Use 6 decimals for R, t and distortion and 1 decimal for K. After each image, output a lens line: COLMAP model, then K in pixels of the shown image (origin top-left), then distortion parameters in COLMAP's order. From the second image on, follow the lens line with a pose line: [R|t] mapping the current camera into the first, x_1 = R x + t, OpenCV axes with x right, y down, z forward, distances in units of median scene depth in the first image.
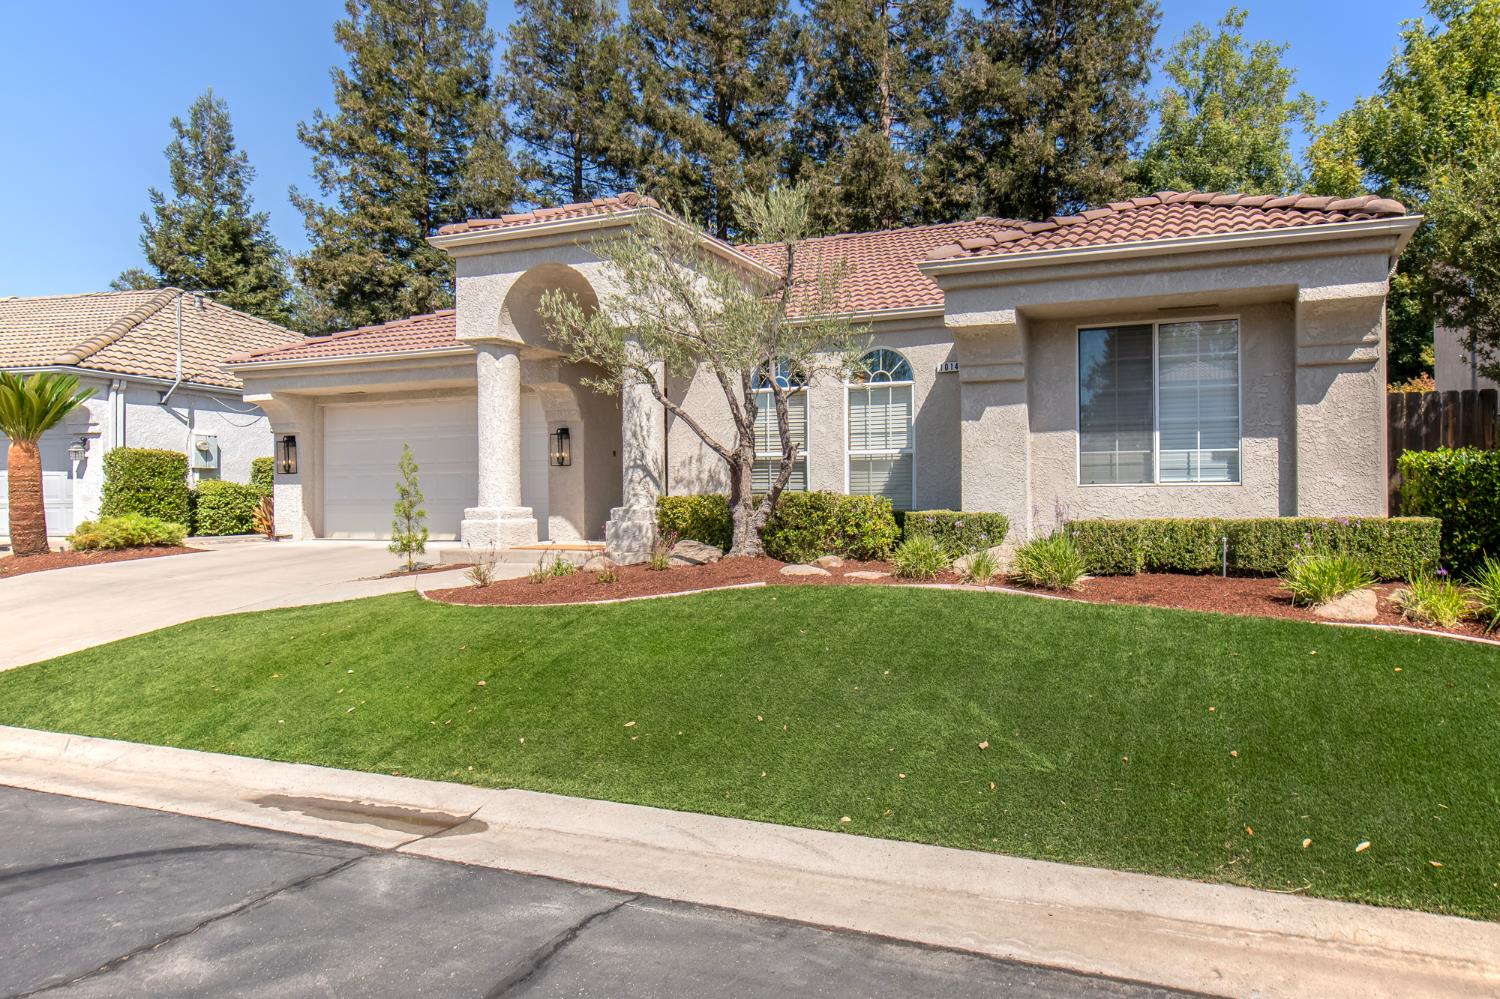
lens RADIAL K [[643.5, 0, 776.7], [0, 643.5, 498.7], [0, 0, 1]] dist [-0.001465, -0.000099]
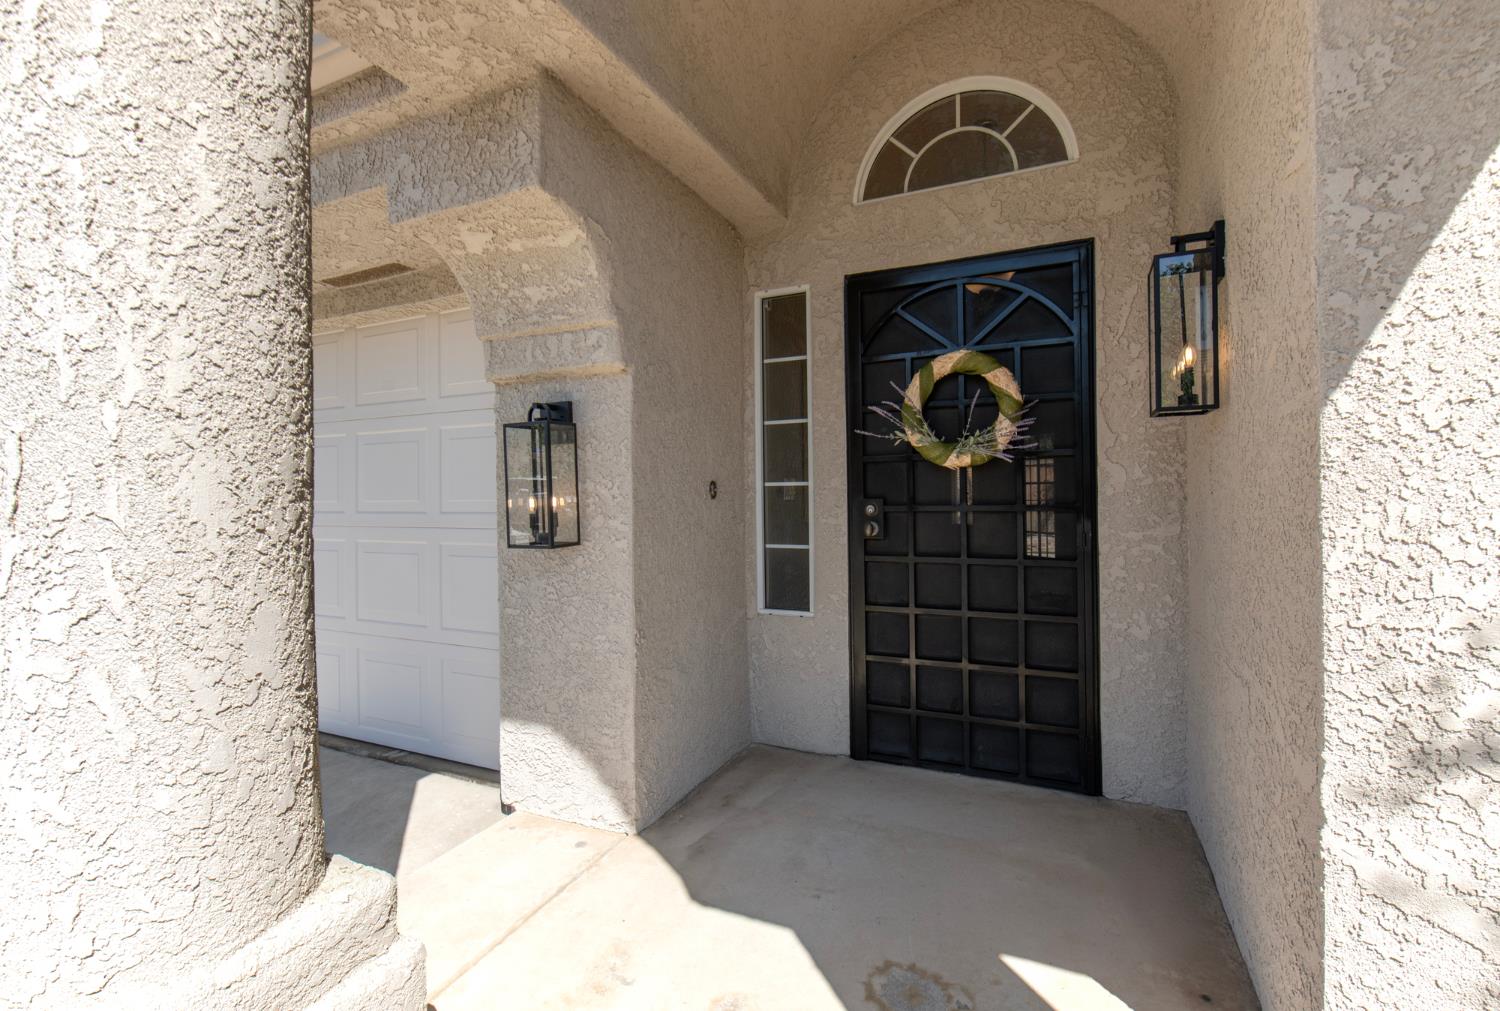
lens RADIAL K [[673.4, 0, 706.6], [0, 673.4, 505.0], [0, 0, 1]] dist [-0.011944, -0.000219]
pose [[0.998867, -0.006390, -0.047157, -0.319141], [0.006279, 0.999977, -0.002494, -0.082890], [0.047172, 0.002195, 0.998884, 0.907790]]
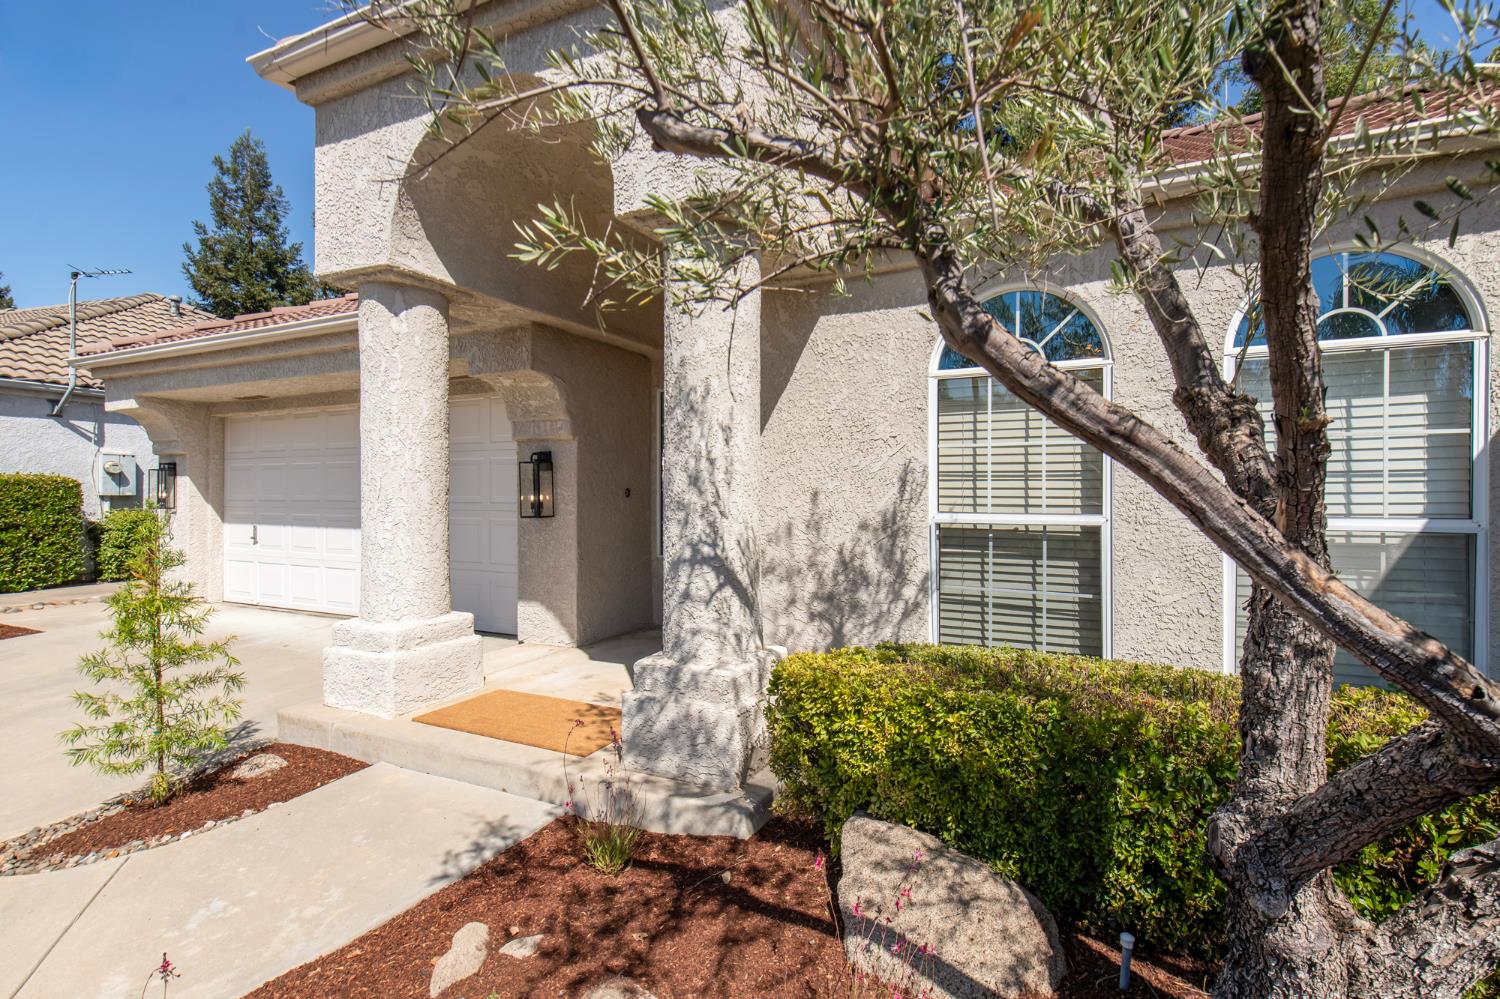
lens RADIAL K [[623.7, 0, 740.1], [0, 623.7, 504.6], [0, 0, 1]] dist [-0.000531, -0.000016]
pose [[0.998826, 0.002826, -0.048363, -0.158324], [-0.003071, 0.999983, -0.005003, -0.074906], [0.048348, 0.005146, 0.998817, 0.561550]]
